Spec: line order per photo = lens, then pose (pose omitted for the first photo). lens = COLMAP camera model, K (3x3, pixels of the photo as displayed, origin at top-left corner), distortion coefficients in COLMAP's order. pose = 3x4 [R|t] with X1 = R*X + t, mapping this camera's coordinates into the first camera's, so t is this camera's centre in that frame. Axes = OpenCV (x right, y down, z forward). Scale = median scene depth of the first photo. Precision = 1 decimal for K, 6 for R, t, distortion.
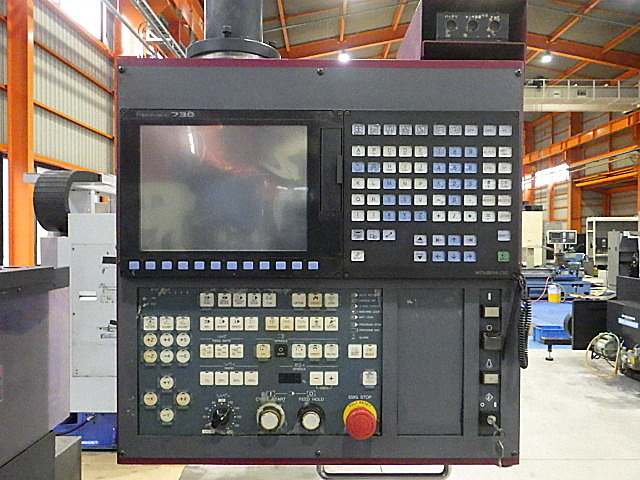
lens RADIAL K [[526.0, 0, 320.0], [0, 526.0, 240.0], [0, 0, 1]] dist [-0.005119, 0.005059]
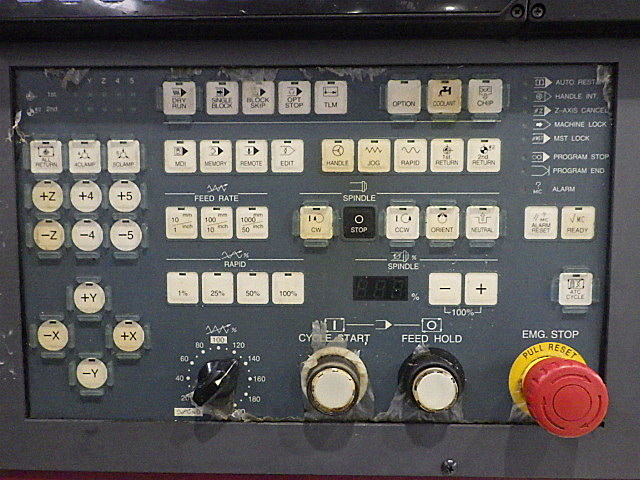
lens RADIAL K [[526.0, 0, 320.0], [0, 526.0, 240.0], [0, 0, 1]] dist [-0.005119, 0.005059]
pose [[0.999392, -0.000623, -0.034874, -0.090843], [0.002591, 0.998404, 0.056423, 0.201619], [0.034783, -0.056479, 0.997798, 0.587044]]
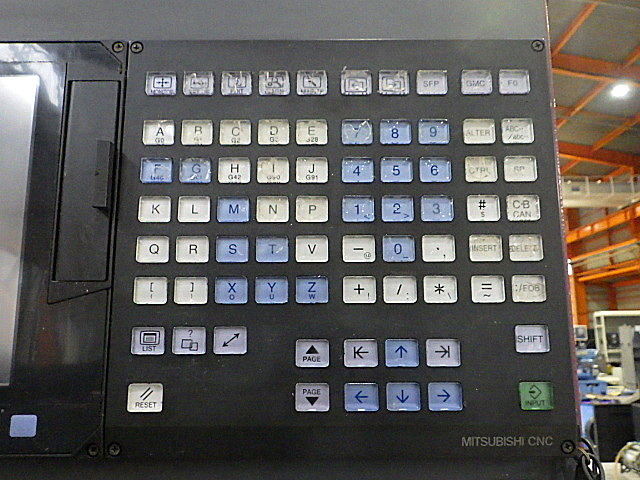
lens RADIAL K [[526.0, 0, 320.0], [0, 526.0, 240.0], [0, 0, 1]] dist [-0.005119, 0.005059]
pose [[0.999939, -0.010297, -0.003967, 0.192241], [0.009395, 0.983009, -0.183316, -0.010542], [0.005788, 0.183268, 0.983046, 0.591342]]
